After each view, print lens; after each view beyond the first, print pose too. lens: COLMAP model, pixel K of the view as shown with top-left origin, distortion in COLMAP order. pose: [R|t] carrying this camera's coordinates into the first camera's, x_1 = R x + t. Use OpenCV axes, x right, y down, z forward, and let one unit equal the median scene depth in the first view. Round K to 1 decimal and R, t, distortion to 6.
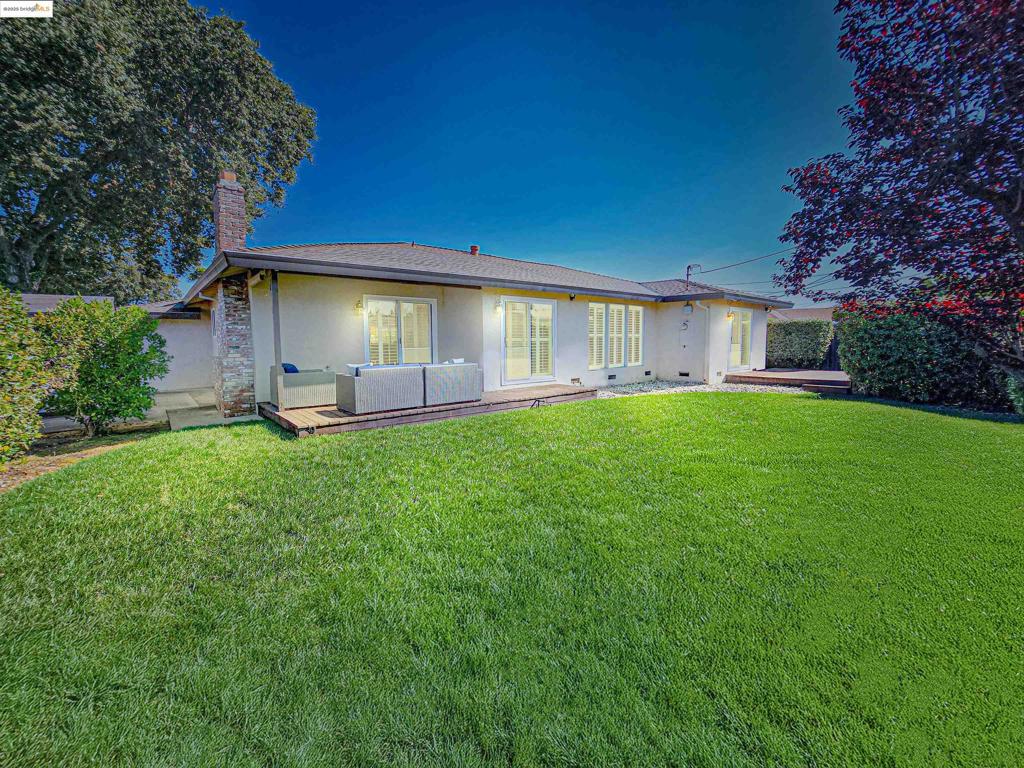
lens RADIAL K [[402.4, 0, 482.9], [0, 402.4, 366.8], [0, 0, 1]] dist [-0.001036, -0.000056]
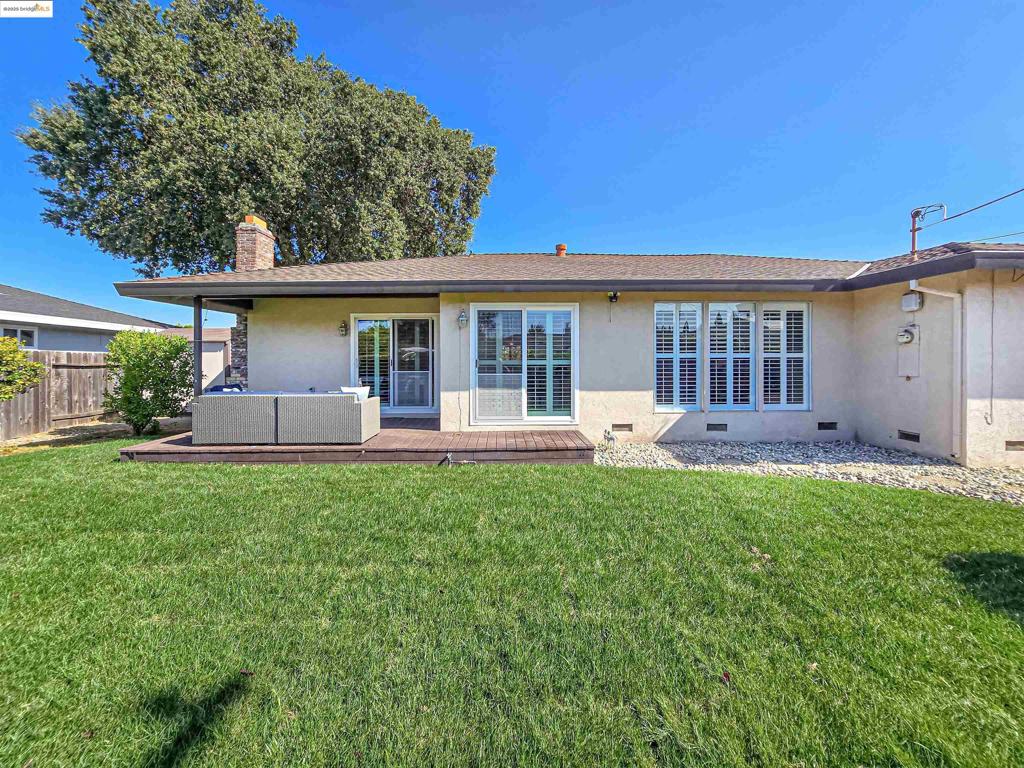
lens RADIAL K [[402.4, 0, 482.9], [0, 402.4, 366.8], [0, 0, 1]] dist [-0.001036, -0.000056]
pose [[0.810747, 0.012747, -0.585258, 0.429213], [-0.042349, 0.998420, -0.036921, -0.029074], [0.583863, 0.054718, 0.810006, 0.364224]]
